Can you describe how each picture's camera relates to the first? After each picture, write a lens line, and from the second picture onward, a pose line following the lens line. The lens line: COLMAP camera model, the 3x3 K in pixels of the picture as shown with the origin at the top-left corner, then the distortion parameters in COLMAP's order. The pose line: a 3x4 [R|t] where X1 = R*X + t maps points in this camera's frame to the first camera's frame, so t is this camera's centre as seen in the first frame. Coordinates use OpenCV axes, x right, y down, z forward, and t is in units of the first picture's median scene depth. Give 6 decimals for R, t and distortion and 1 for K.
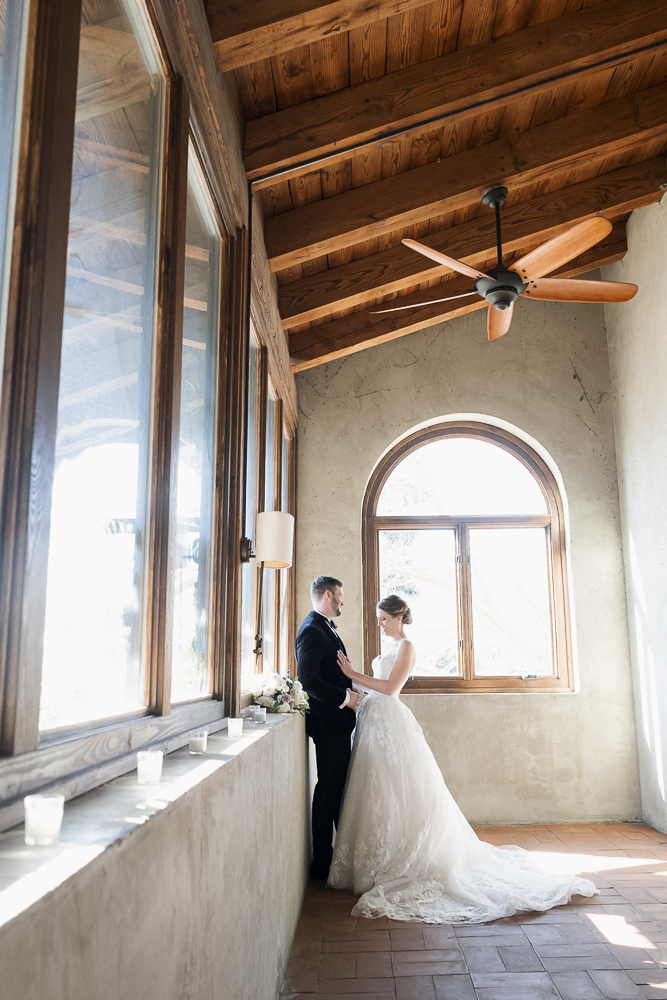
lens RADIAL K [[836.1, 0, 329.8], [0, 836.1, 509.5], [0, 0, 1]] dist [-0.004374, -0.003422]
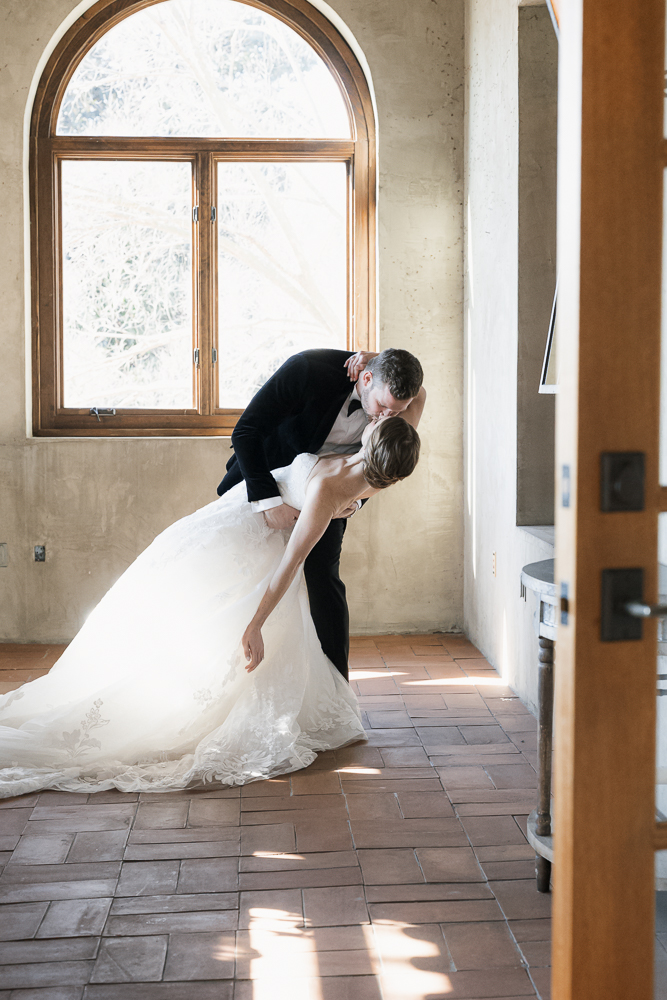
lens RADIAL K [[1654.7, 0, 333.5], [0, 1654.7, 500.0], [0, 0, 1]] dist [-0.028571, 0.111668]
pose [[0.994969, -0.000094, 0.100183, 0.157037], [-0.025111, 0.967842, 0.250302, -0.046062], [-0.096985, -0.251558, 0.962971, -0.211573]]
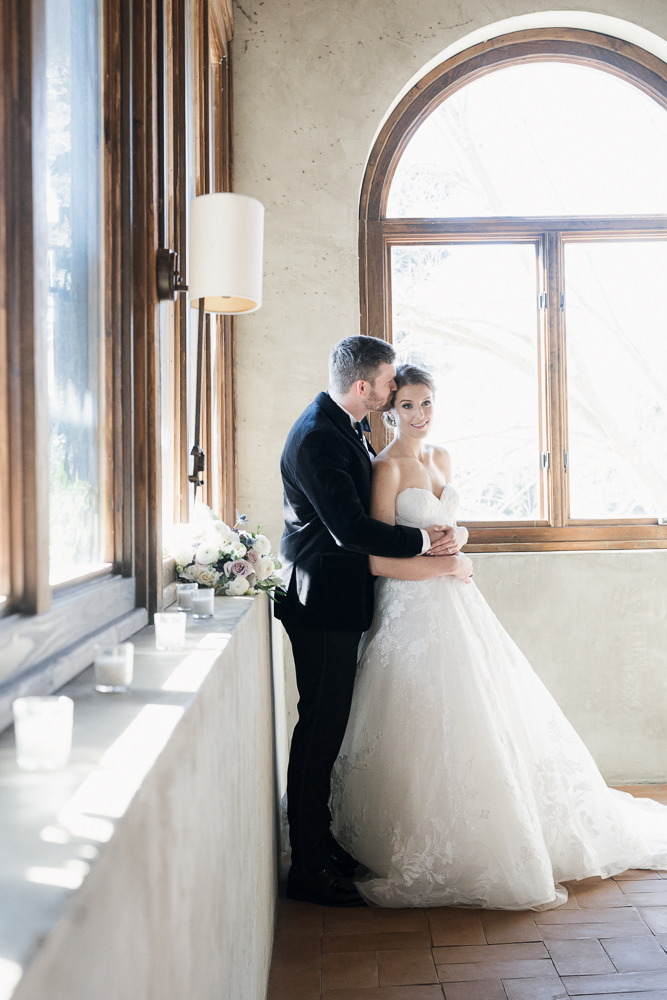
lens RADIAL K [[1521.1, 0, 331.0], [0, 1521.1, 482.8], [0, 0, 1]] dist [-0.012495, 0.054938]
pose [[0.998873, -0.010958, 0.046176, -0.028250], [0.002891, 0.985221, 0.171262, 0.009742], [-0.047370, -0.170935, 0.984143, 0.059620]]
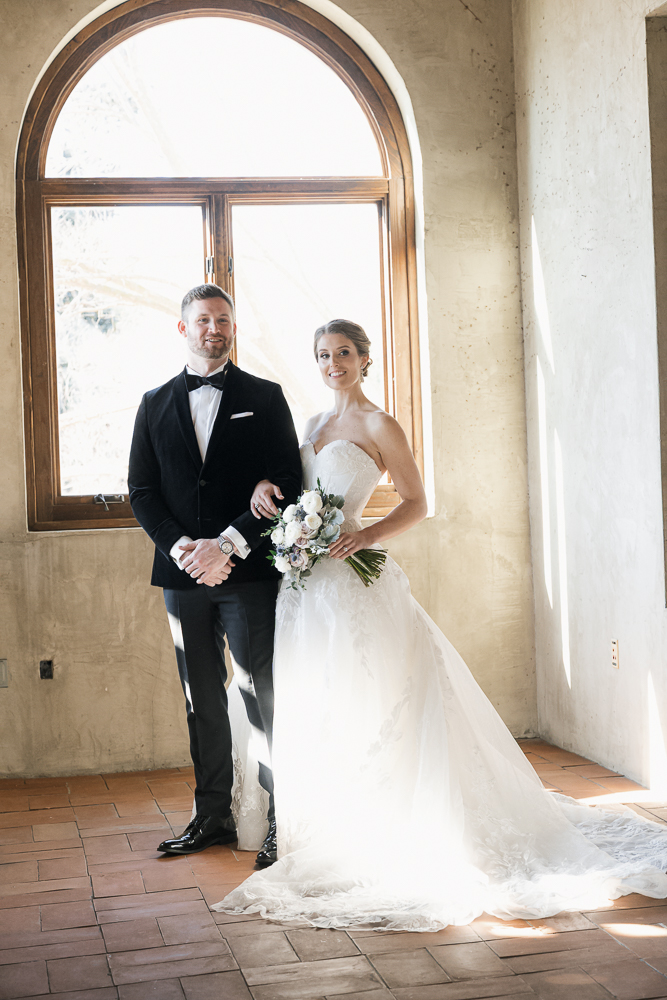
lens RADIAL K [[1842.3, 0, 333.5], [0, 1842.3, 500.0], [0, 0, 1]] dist [-0.010060, -0.003338]
pose [[0.974810, -0.031977, 0.220734, -0.028828], [-0.012225, 0.980521, 0.196032, -0.024396], [-0.222702, -0.193792, 0.955431, -0.129617]]
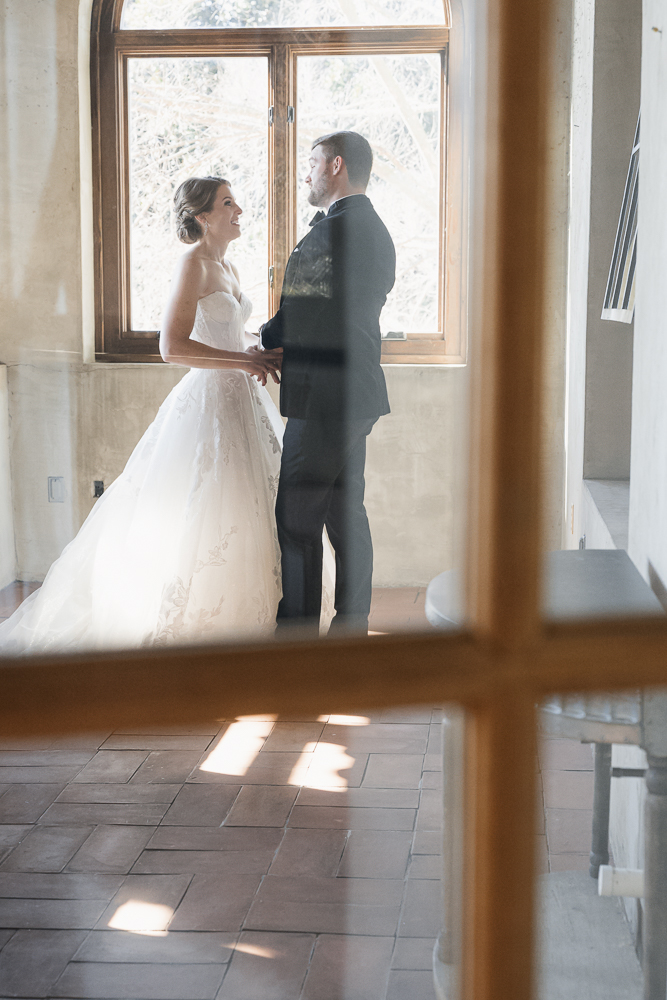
lens RADIAL K [[1505.2, 0, 333.5], [0, 1505.2, 500.0], [0, 0, 1]] dist [-0.000367, 0.032784]
pose [[0.997838, 0.017809, -0.063262, 0.302934], [0.002701, 0.950664, 0.310212, -0.004995], [0.065666, -0.309712, 0.948560, 0.027971]]
